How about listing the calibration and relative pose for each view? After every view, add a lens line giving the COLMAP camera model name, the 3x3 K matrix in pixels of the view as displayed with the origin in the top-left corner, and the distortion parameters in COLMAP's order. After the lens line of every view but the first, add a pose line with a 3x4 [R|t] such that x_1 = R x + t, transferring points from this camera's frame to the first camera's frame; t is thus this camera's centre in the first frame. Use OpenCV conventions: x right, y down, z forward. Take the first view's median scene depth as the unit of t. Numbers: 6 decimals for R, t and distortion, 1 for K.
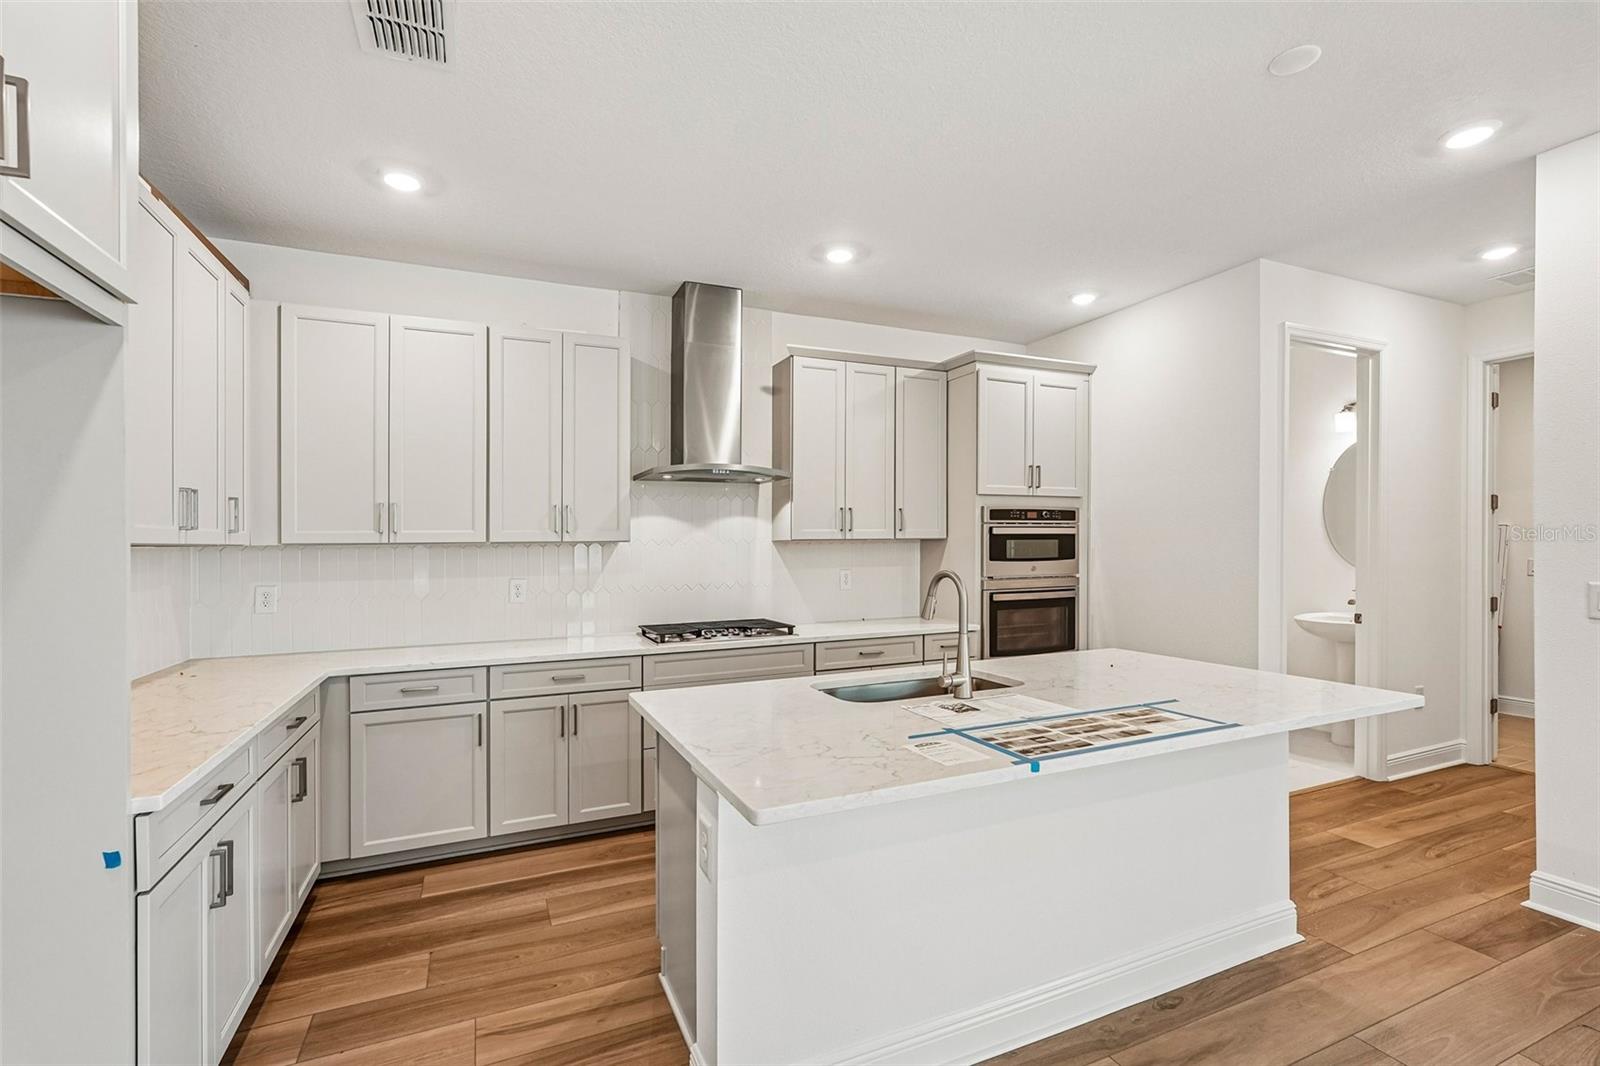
lens RADIAL K [[722.7, 0, 809.1], [0, 722.7, 544.4], [0, 0, 1]] dist [-0.016062, 0.007781]
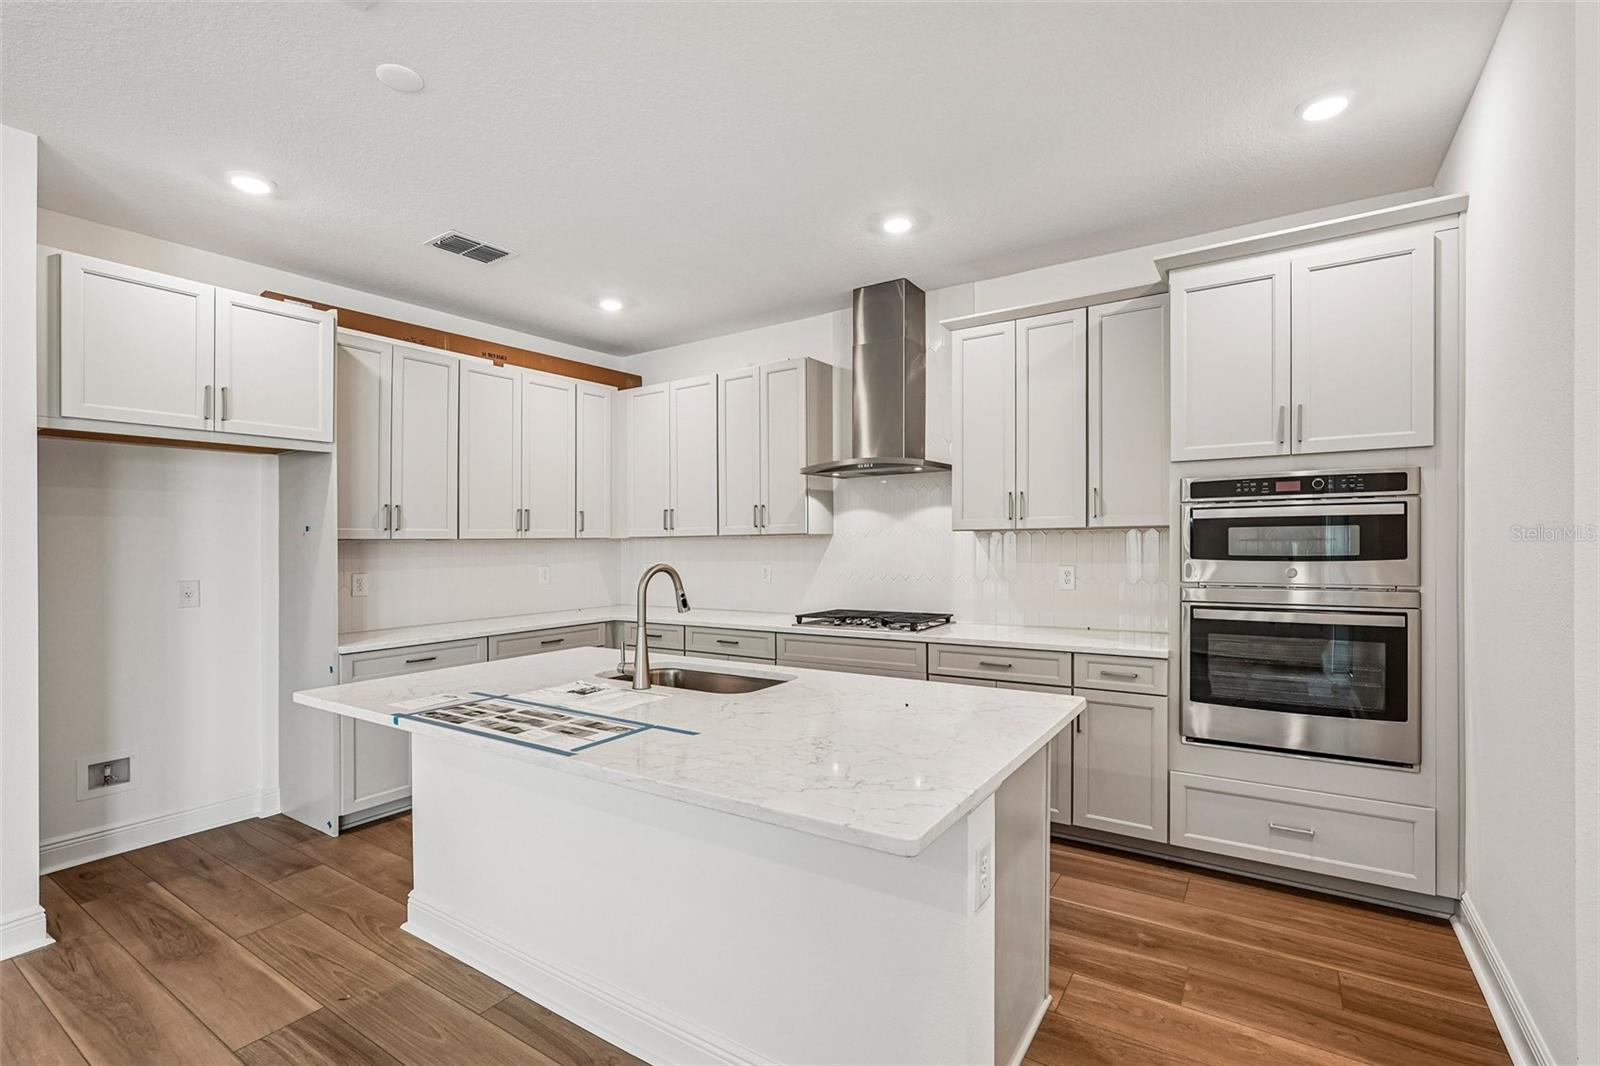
lens RADIAL K [[722.7, 0, 795.6], [0, 722.7, 545.4], [0, 0, 1]] dist [-0.016062, 0.007781]
pose [[0.528555, 0.009772, -0.848843, 0.649618], [0.008973, 0.999814, 0.017097, -0.004892], [0.848851, -0.016653, 0.528369, 0.341601]]
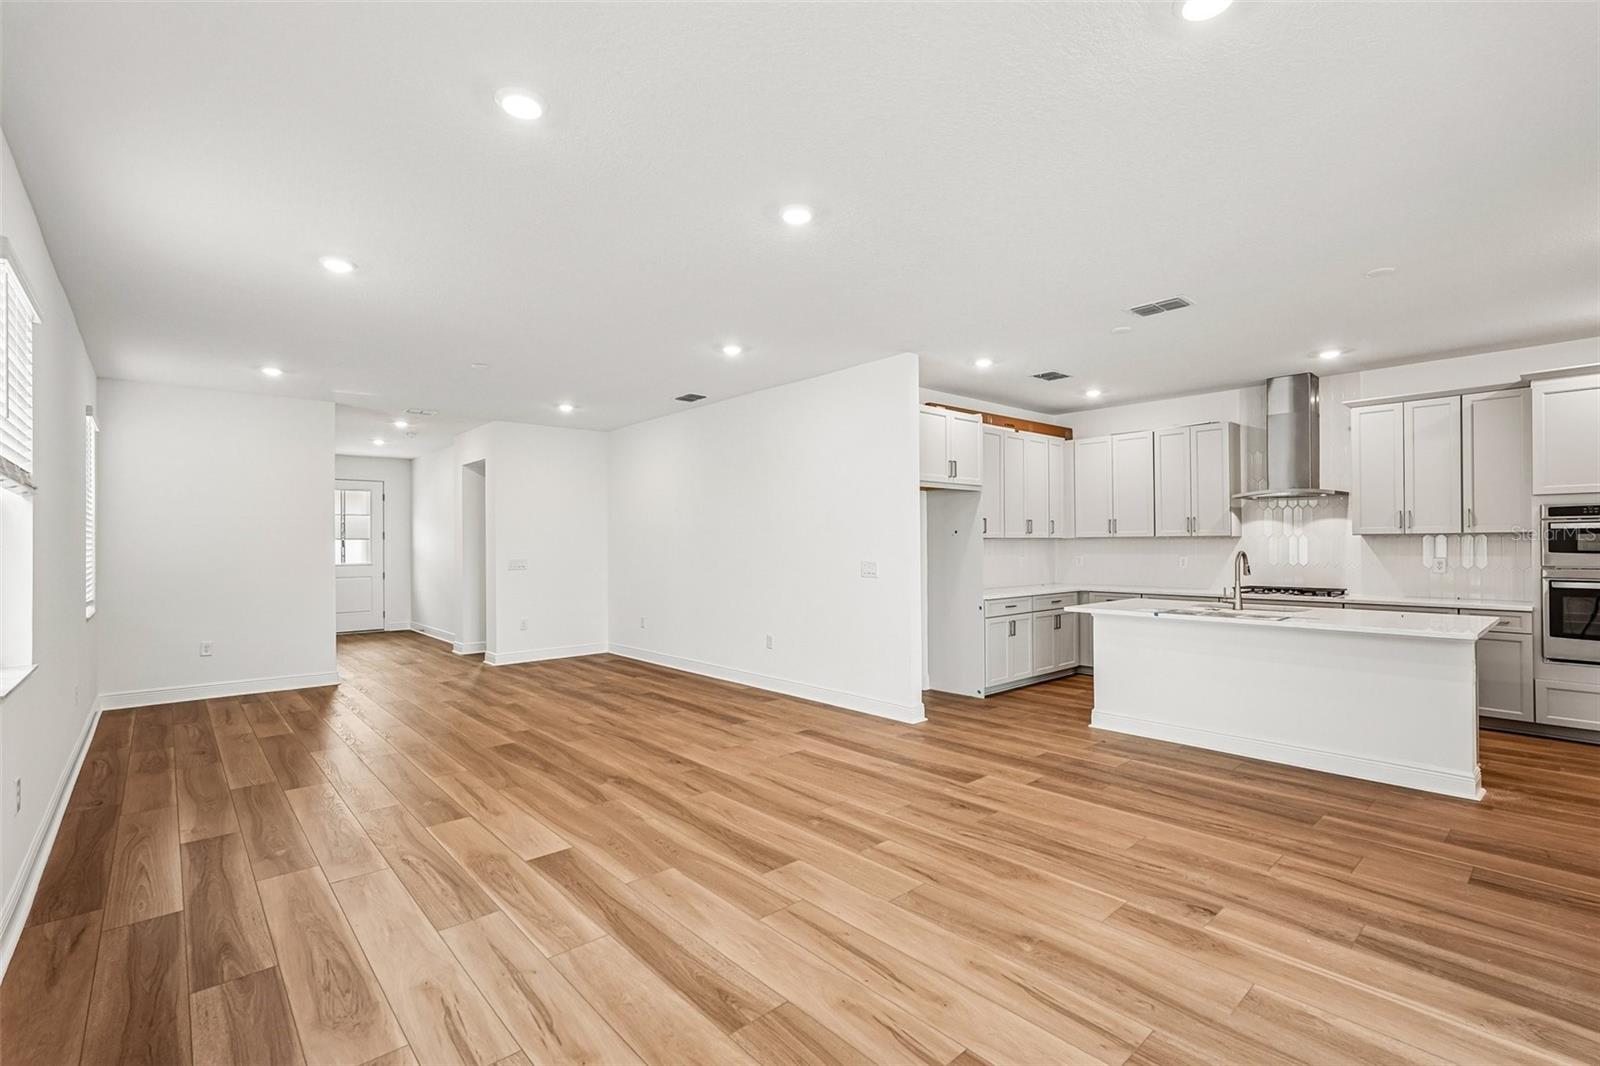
lens RADIAL K [[722.7, 0, 799.7], [0, 722.7, 531.9], [0, 0, 1]] dist [-0.016062, 0.007781]
pose [[0.302883, -0.005472, -0.953012, 1.006545], [0.003951, 0.999982, -0.004486, -0.009619], [0.953020, -0.002406, 0.302899, -0.488574]]
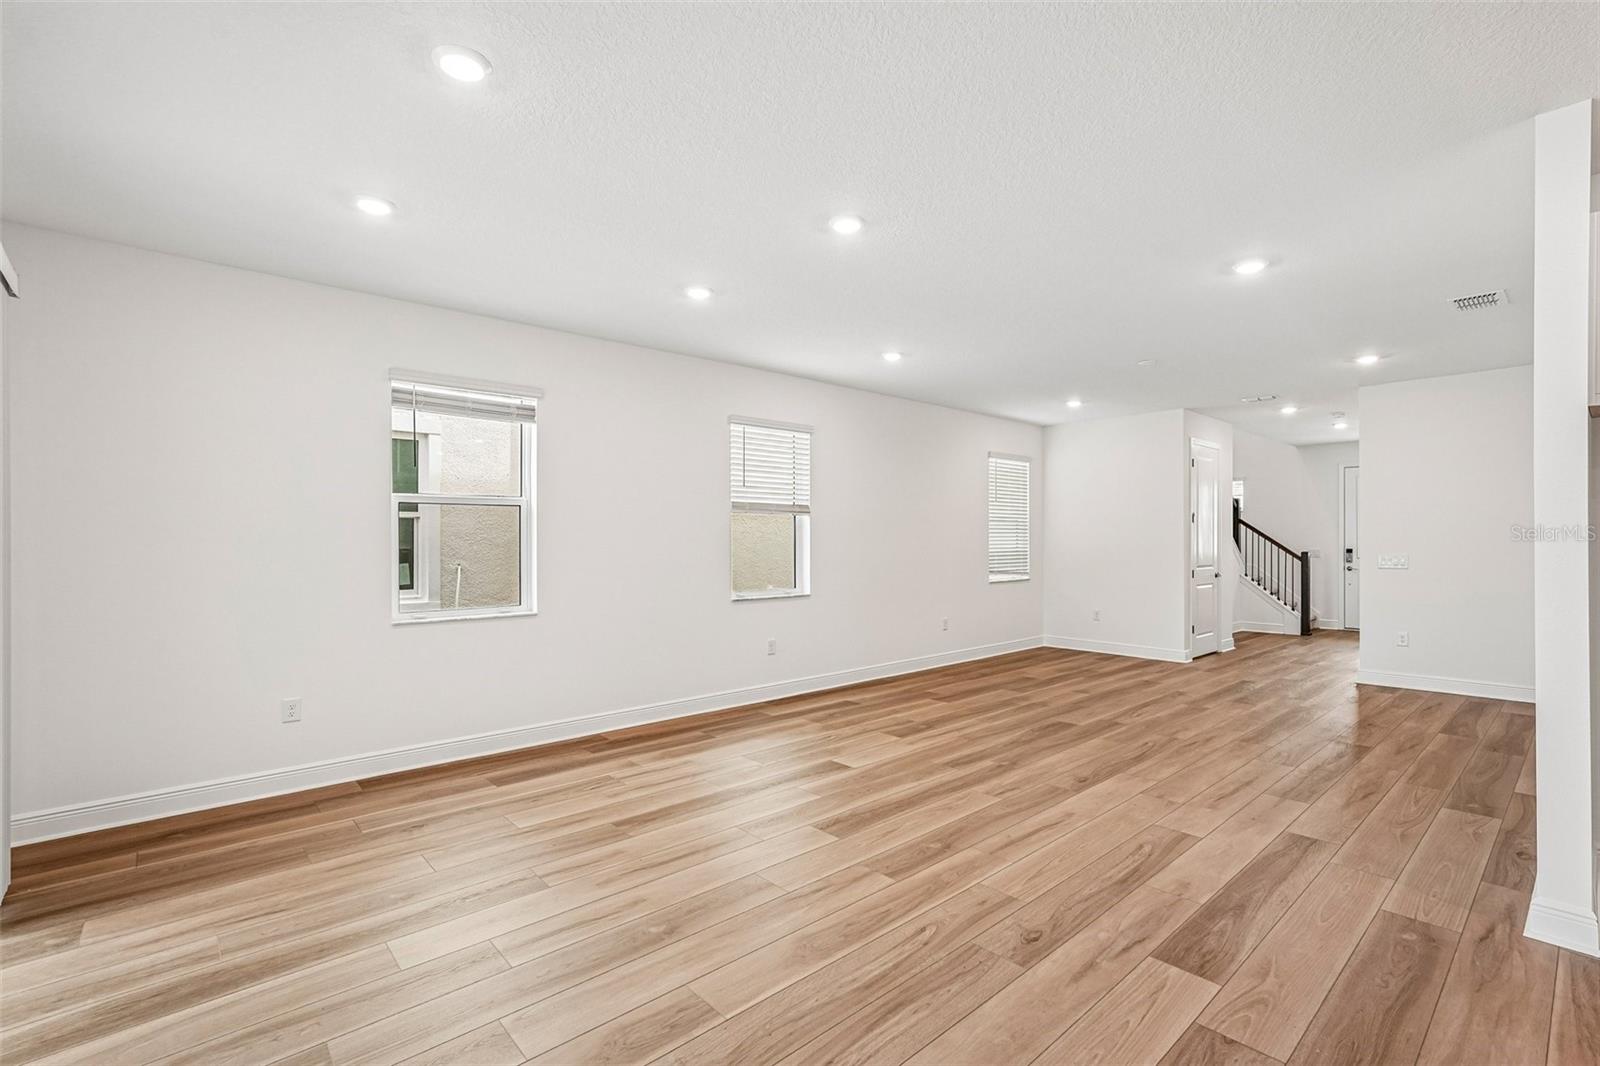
lens RADIAL K [[722.7, 0, 803.5], [0, 722.7, 528.2], [0, 0, 1]] dist [-0.016062, 0.007781]
pose [[-0.953110, 0.010074, -0.302456, 0.566169], [0.014804, 0.999801, -0.013349, -0.003535], [0.302262, -0.017201, -0.953070, 0.486023]]
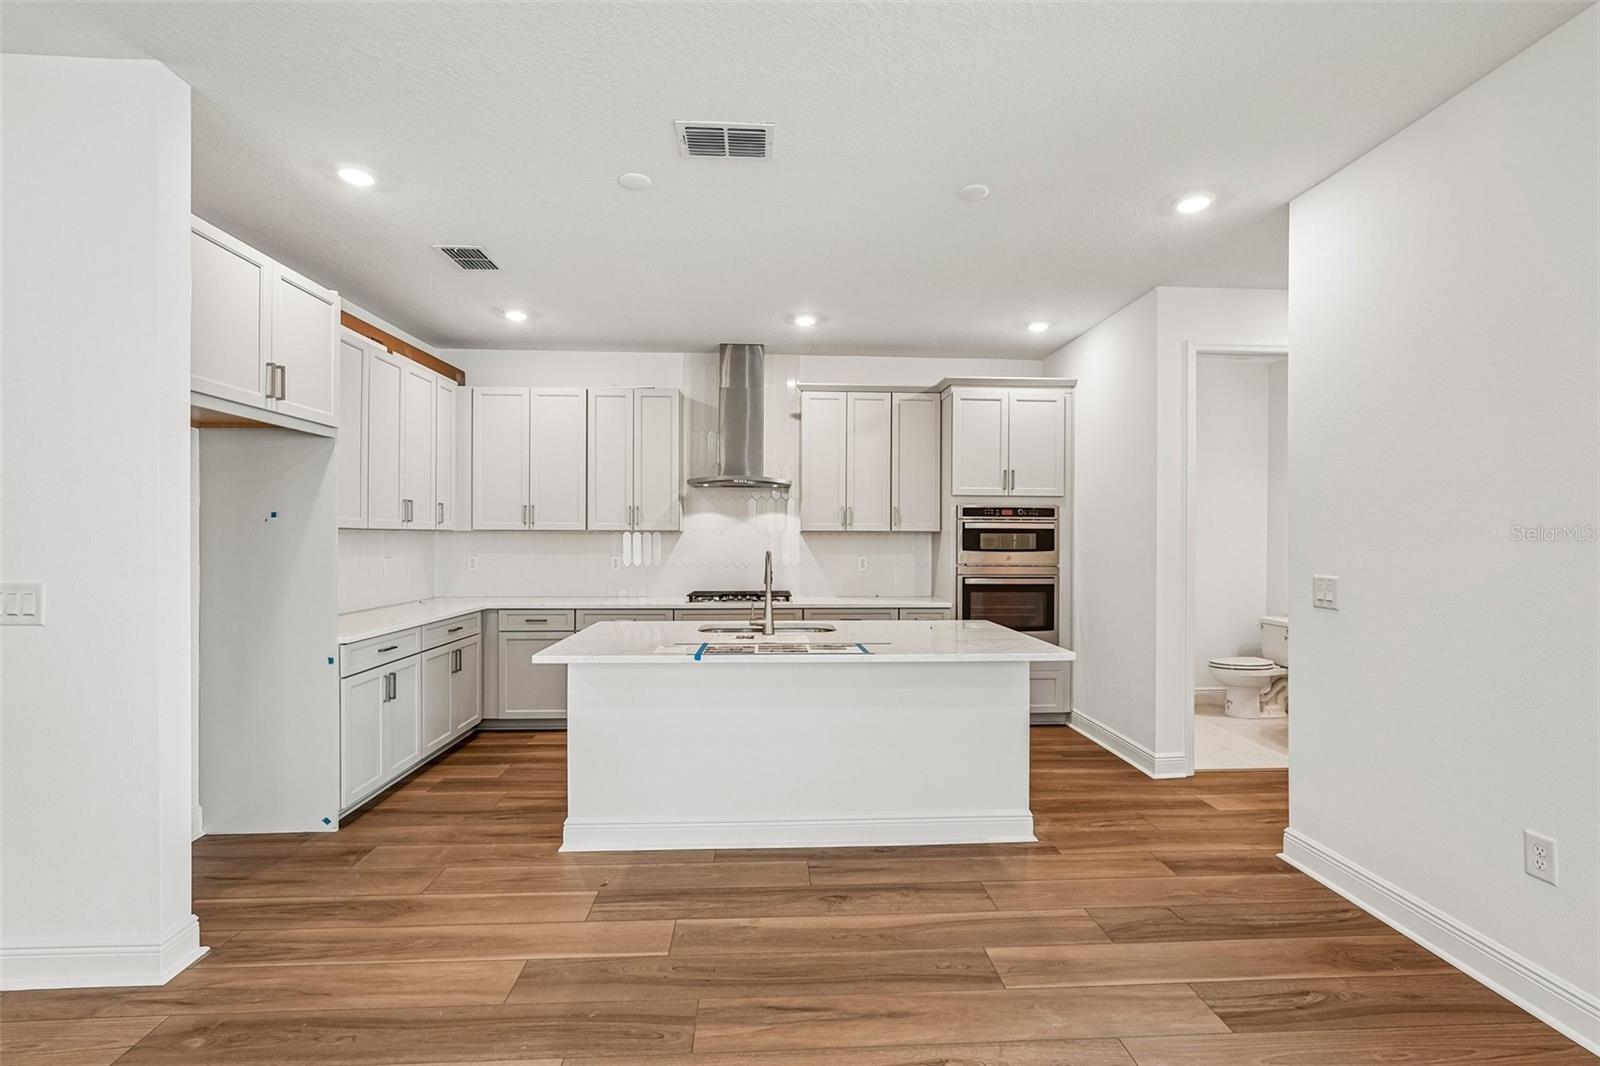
lens RADIAL K [[722.7, 0, 806.4], [0, 722.7, 540.5], [0, 0, 1]] dist [-0.016062, 0.007781]
pose [[0.933606, 0.016075, -0.357942, 0.453969], [-0.013464, 0.999861, 0.009787, -0.002174], [0.358049, -0.004318, 0.933693, -0.223340]]
